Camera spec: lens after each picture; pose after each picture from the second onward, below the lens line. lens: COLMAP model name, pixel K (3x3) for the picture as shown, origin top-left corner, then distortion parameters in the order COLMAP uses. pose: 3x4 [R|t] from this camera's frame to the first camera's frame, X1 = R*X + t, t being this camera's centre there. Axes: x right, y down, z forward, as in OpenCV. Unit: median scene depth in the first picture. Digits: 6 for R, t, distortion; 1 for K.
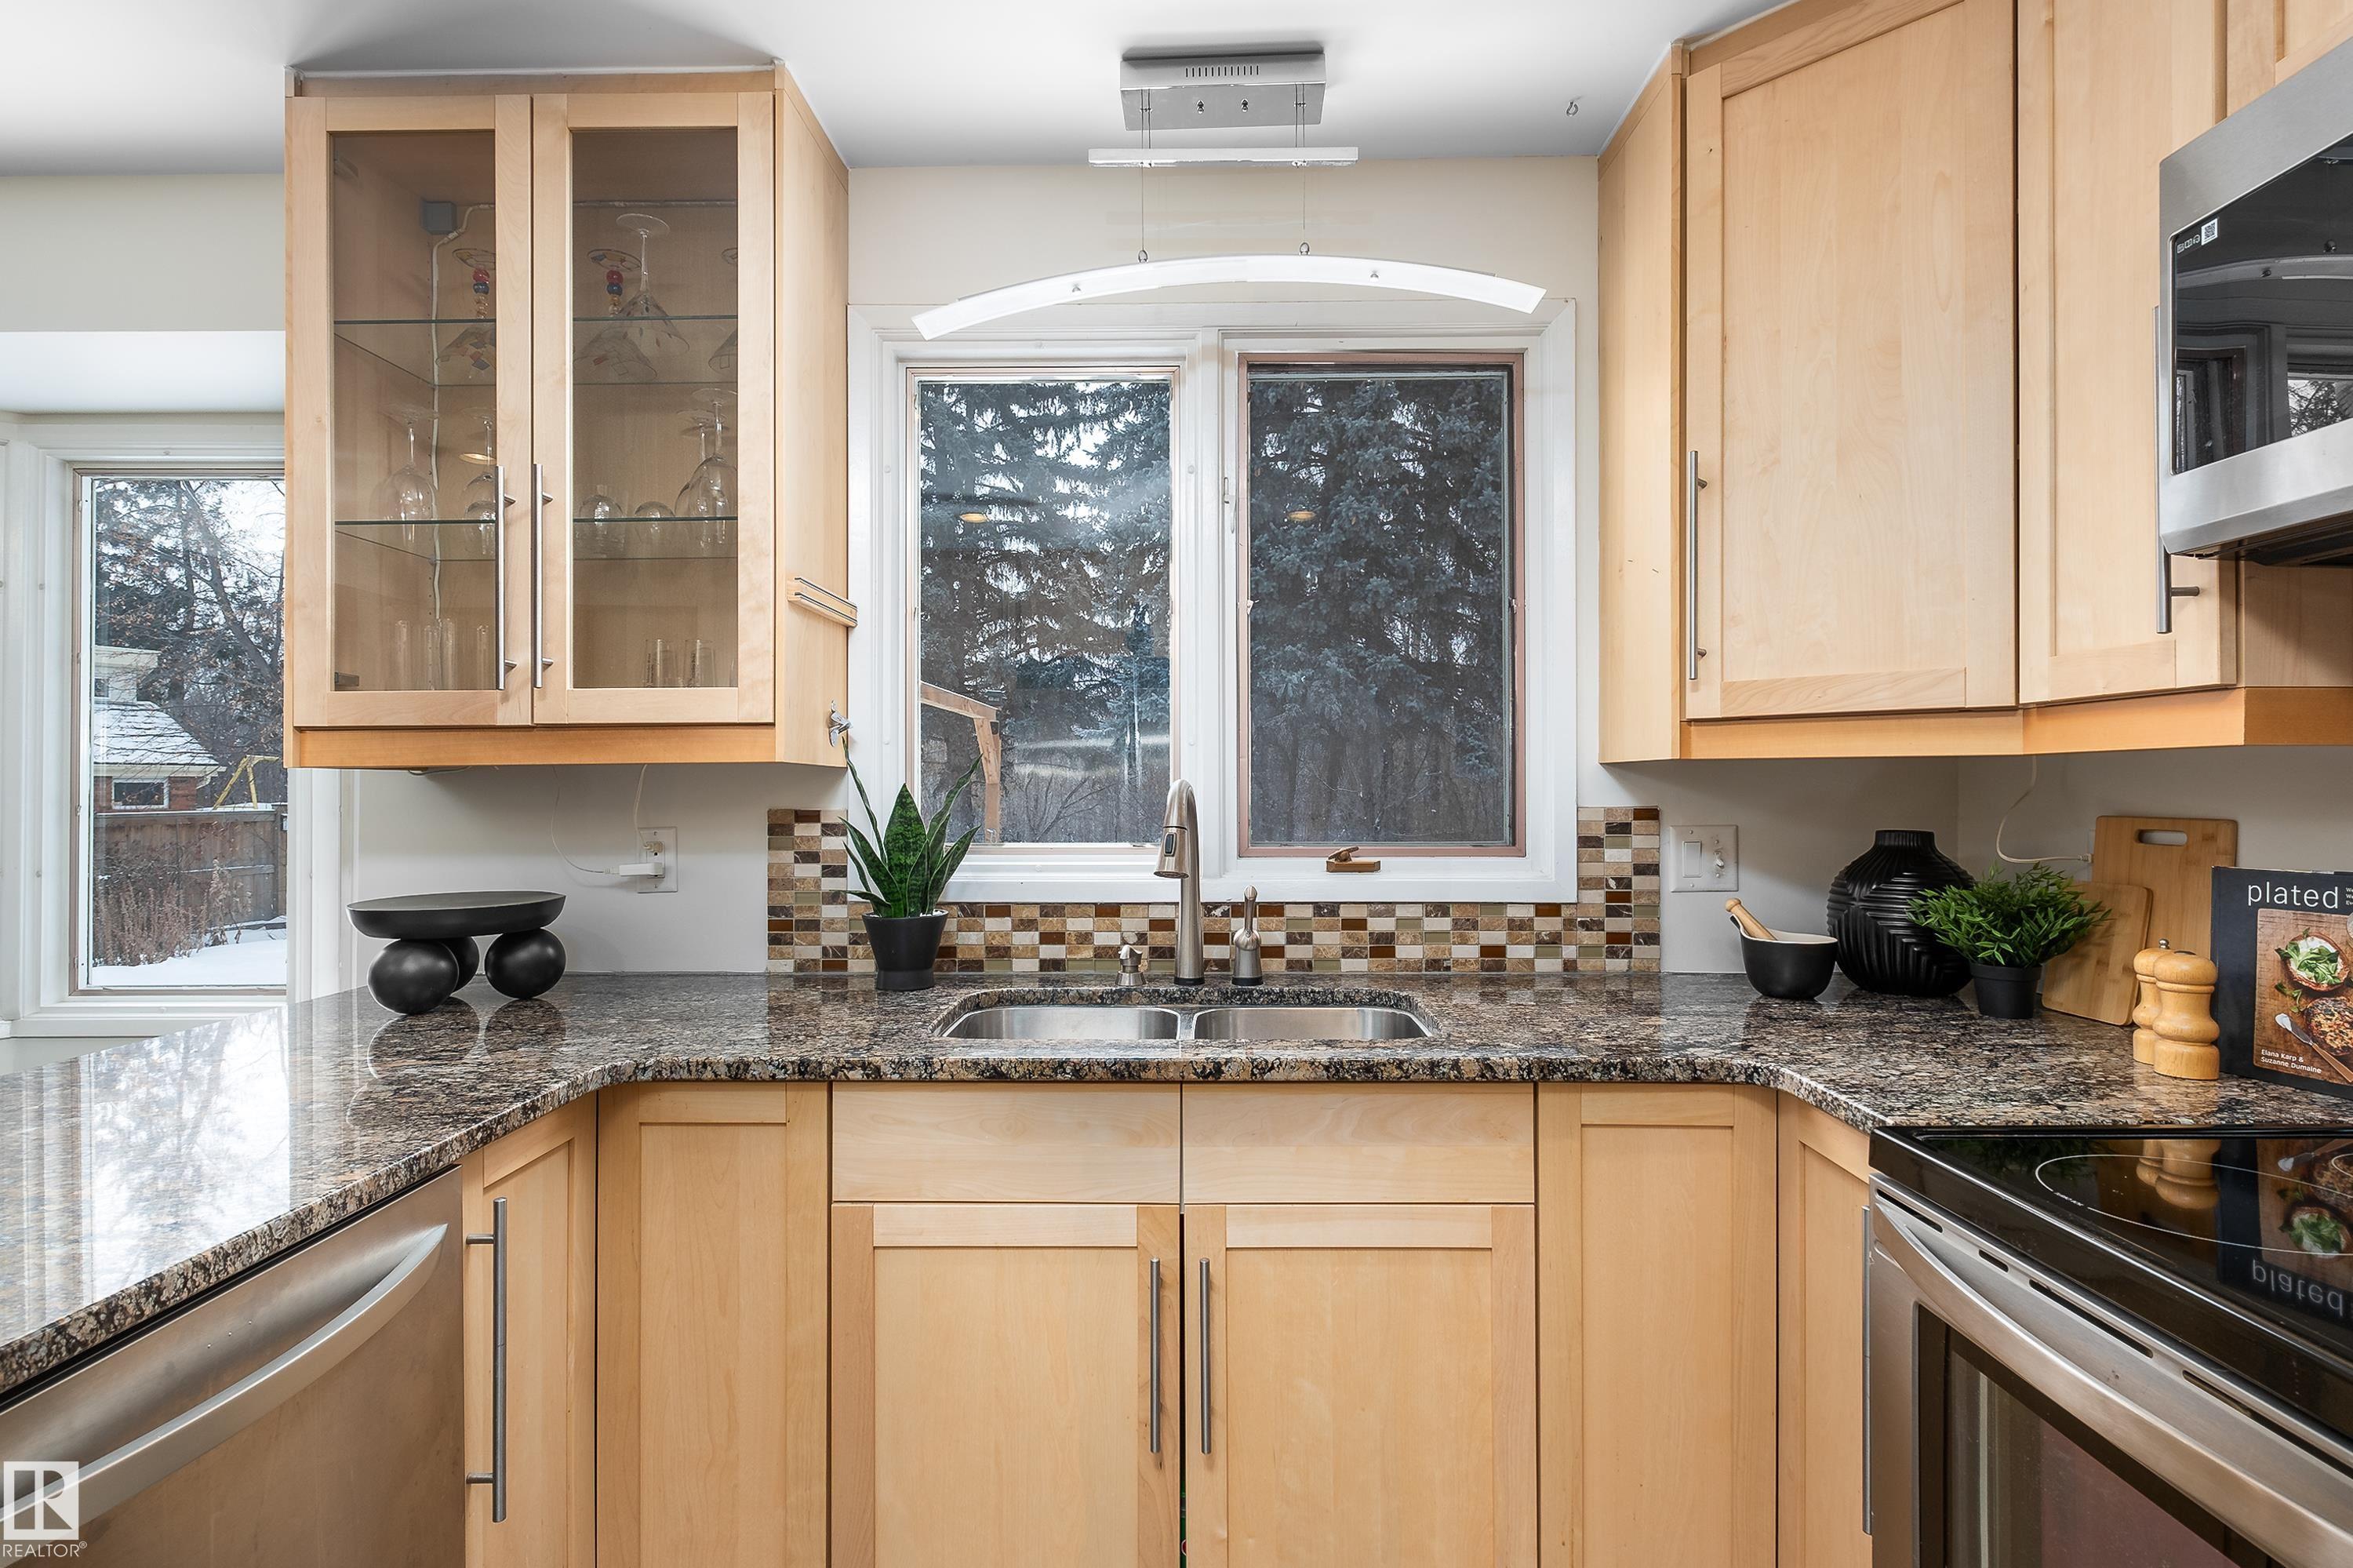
lens RADIAL K [[1186.8, 0, 1176.5], [0, 1186.8, 784.0], [0, 0, 1]] dist [0.001124, 0.000505]
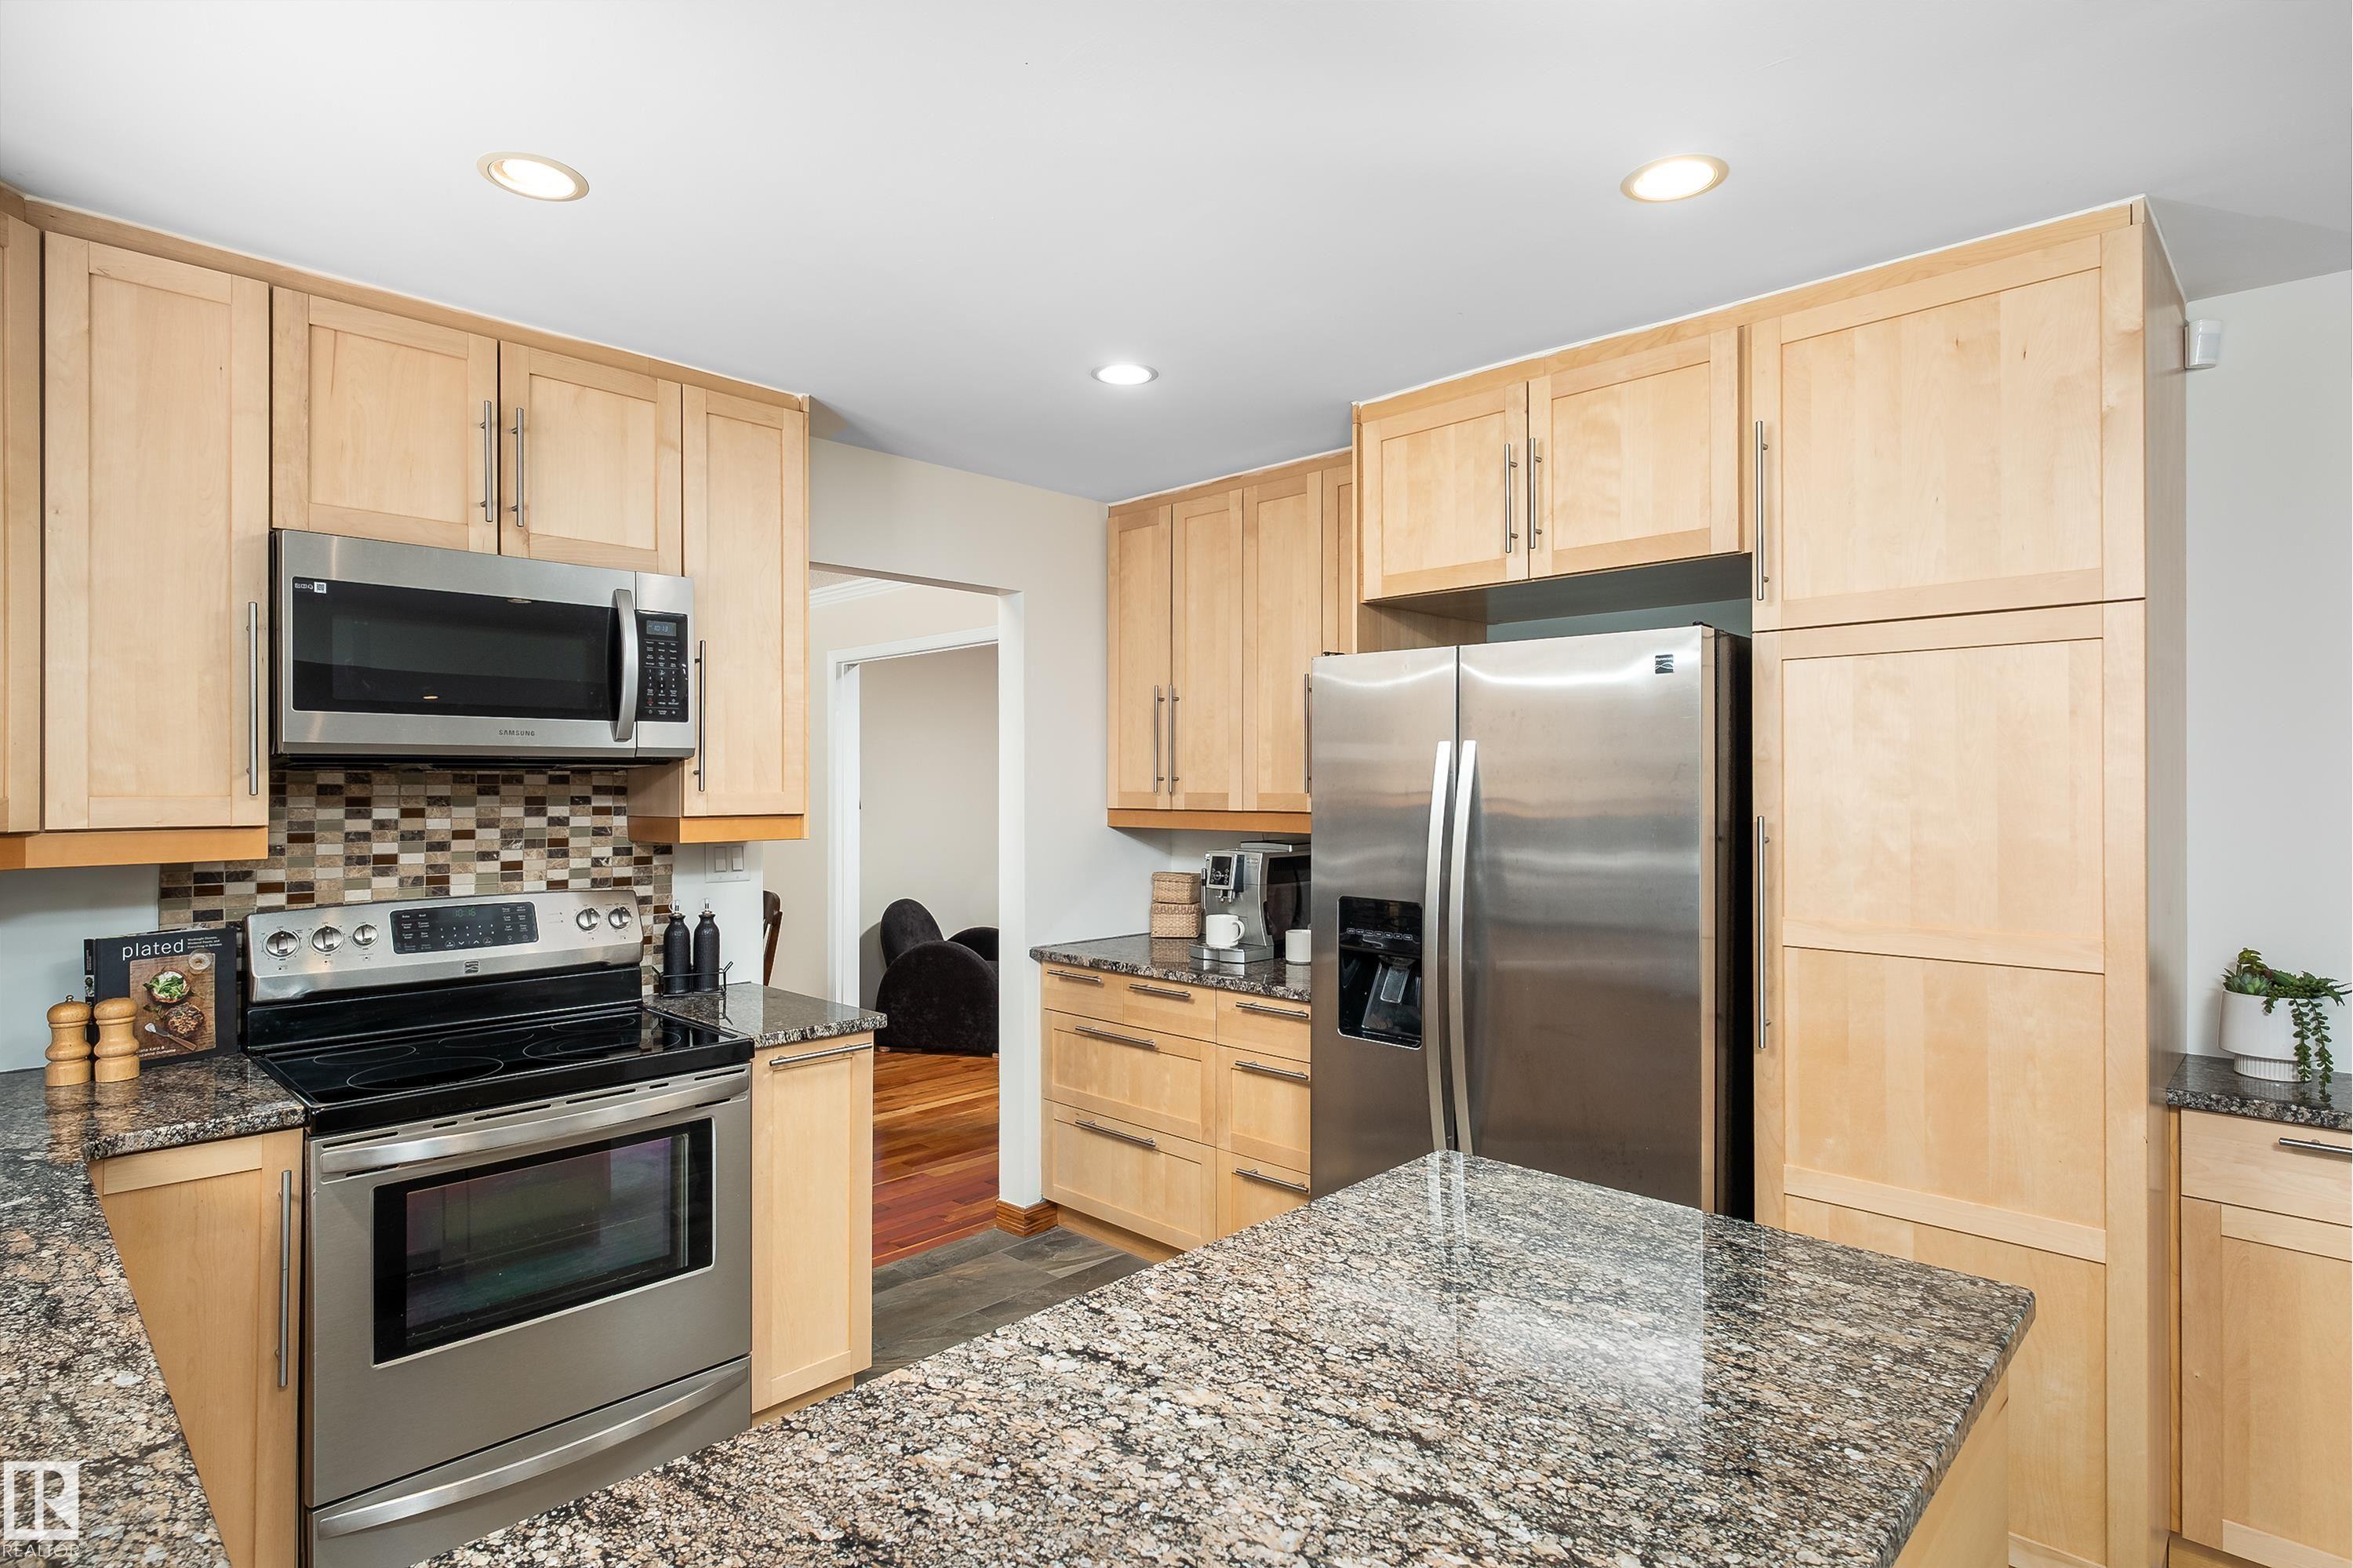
lens RADIAL K [[1204.7, 0, 1176.5], [0, 1204.7, 784.0], [0, 0, 1]] dist [-0.000994, -0.000228]
pose [[-0.719546, 0.005789, 0.694421, -0.757245], [0.004423, 0.999983, -0.003753, -0.074605], [-0.694431, 0.000371, -0.719559, 0.758872]]
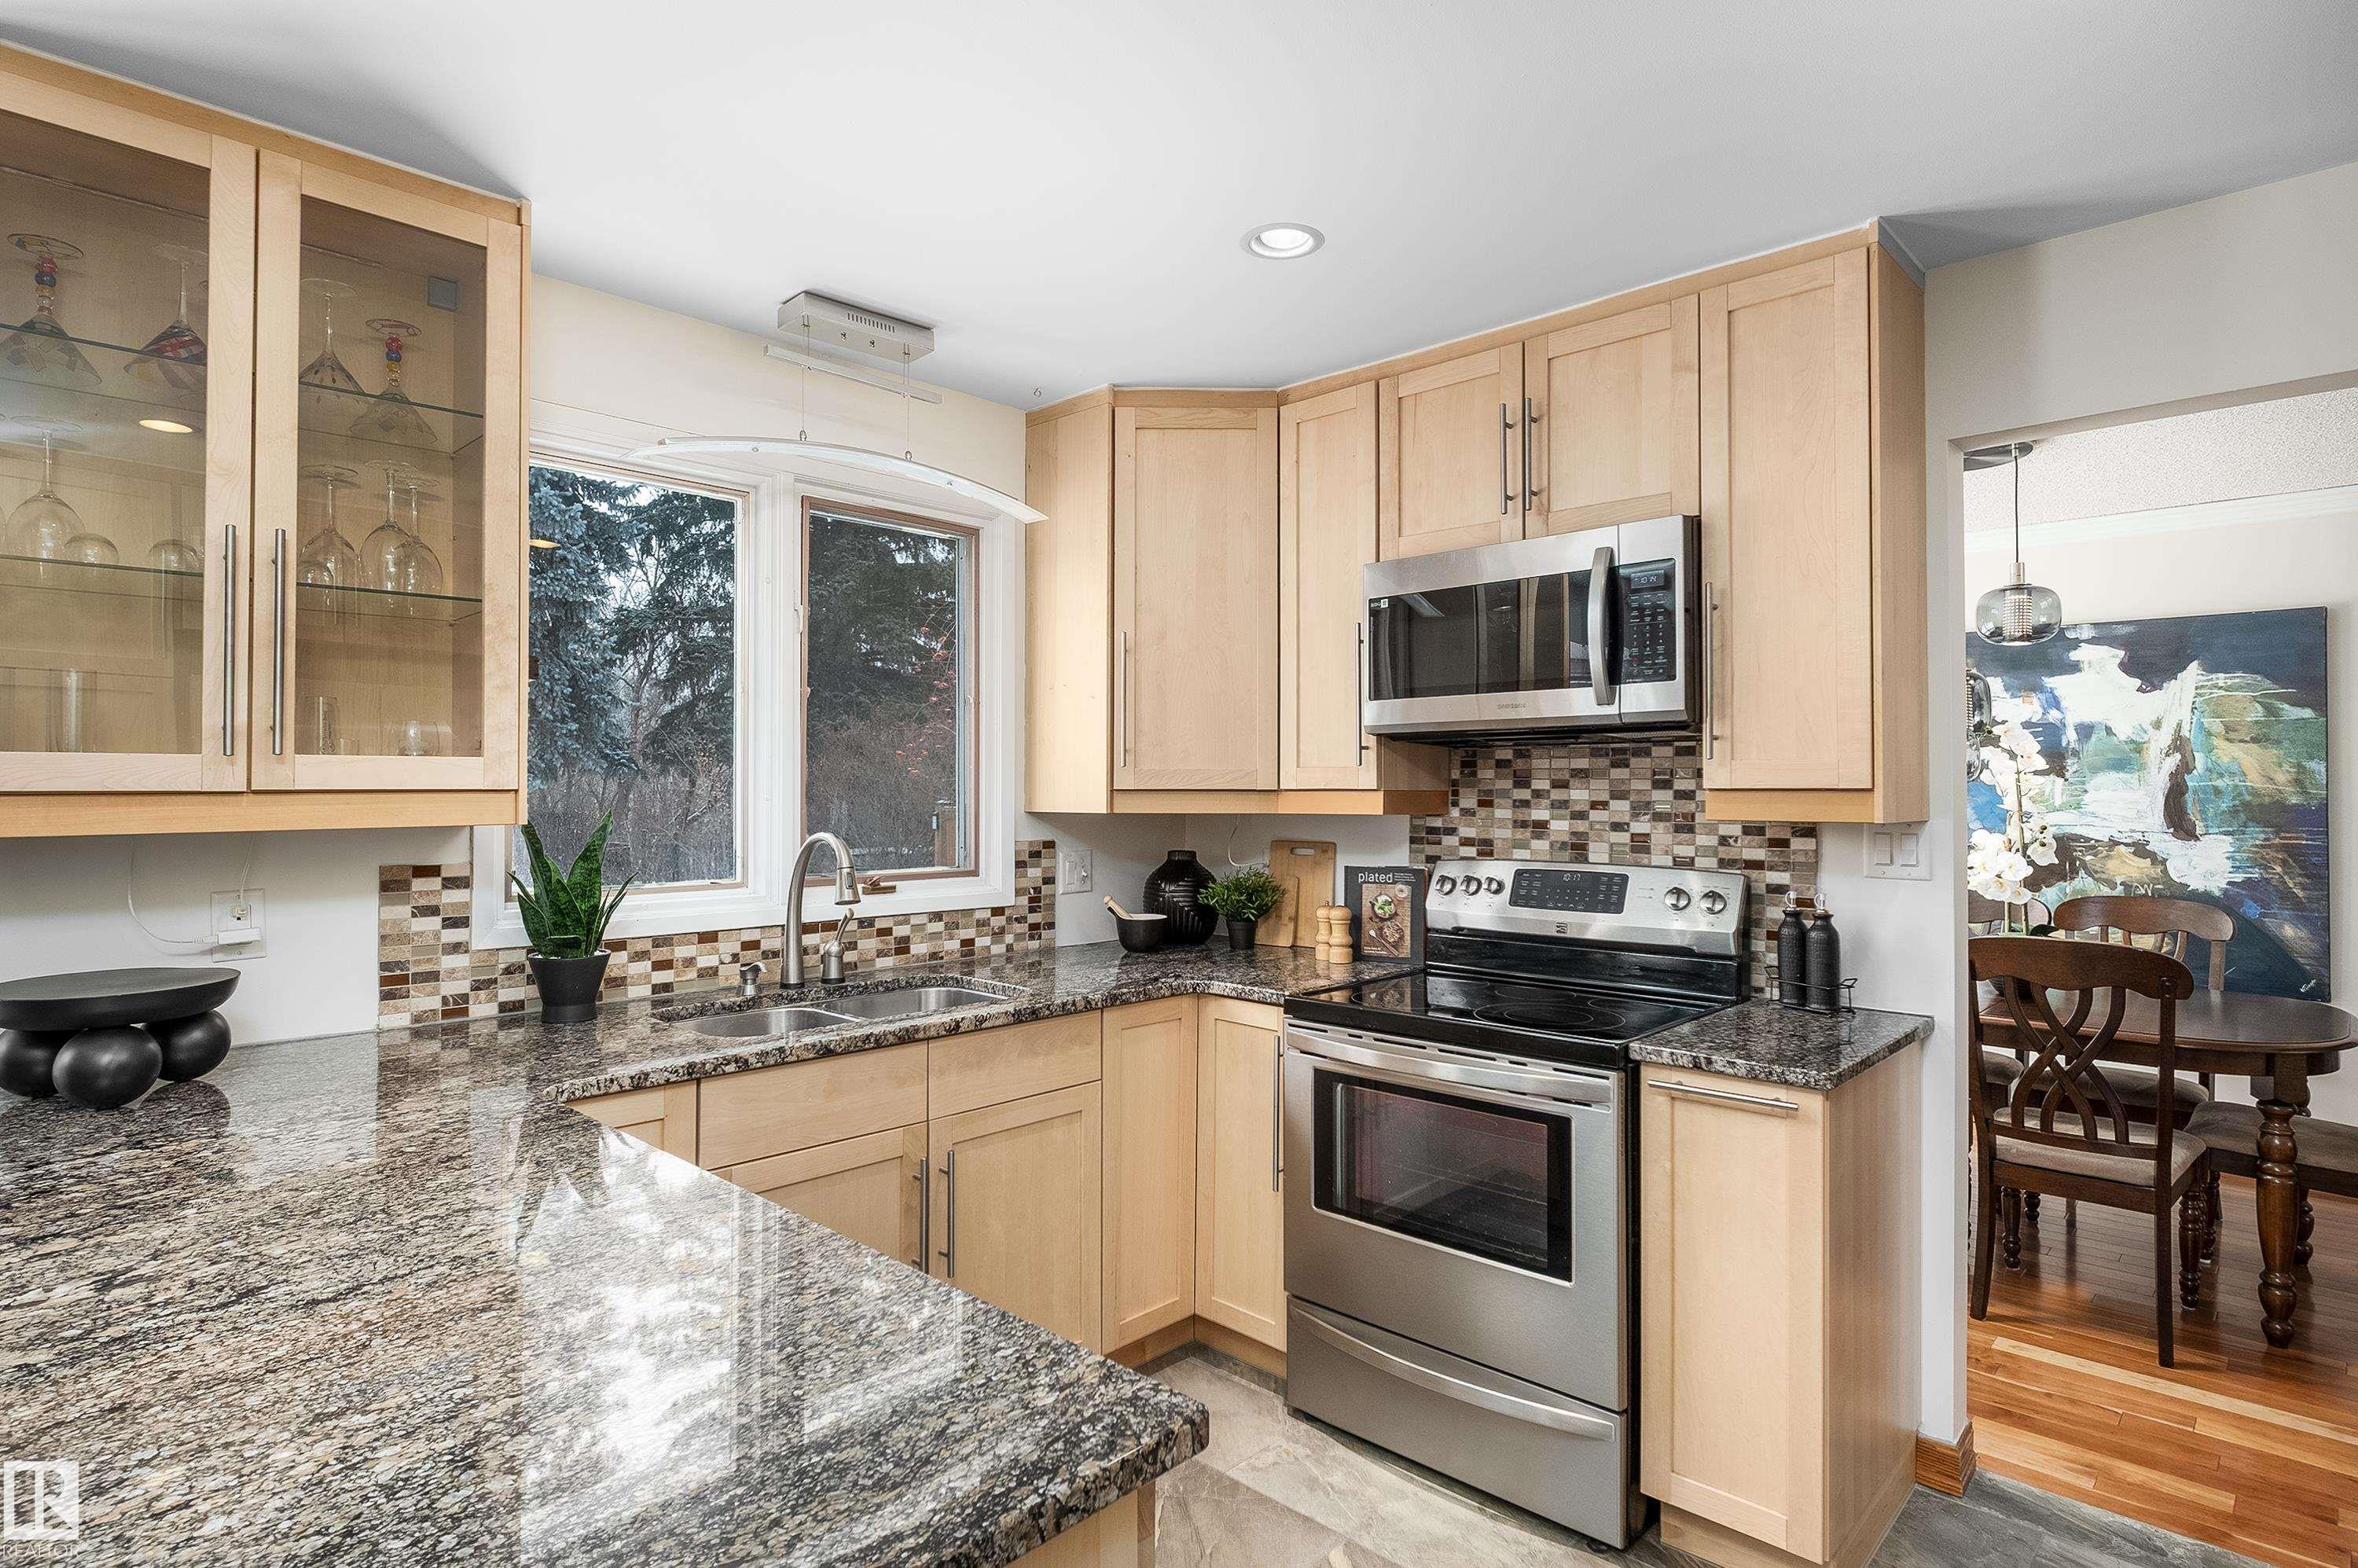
lens RADIAL K [[1216.7, 0, 1179.0], [0, 1216.7, 784.0], [0, 0, 1]] dist [-0.004111, -0.000429]
pose [[0.683145, 0.005904, 0.730259, -0.639667], [-0.002494, 0.999980, -0.005751, -0.044461], [-0.730279, 0.002107, 0.683146, -0.199124]]
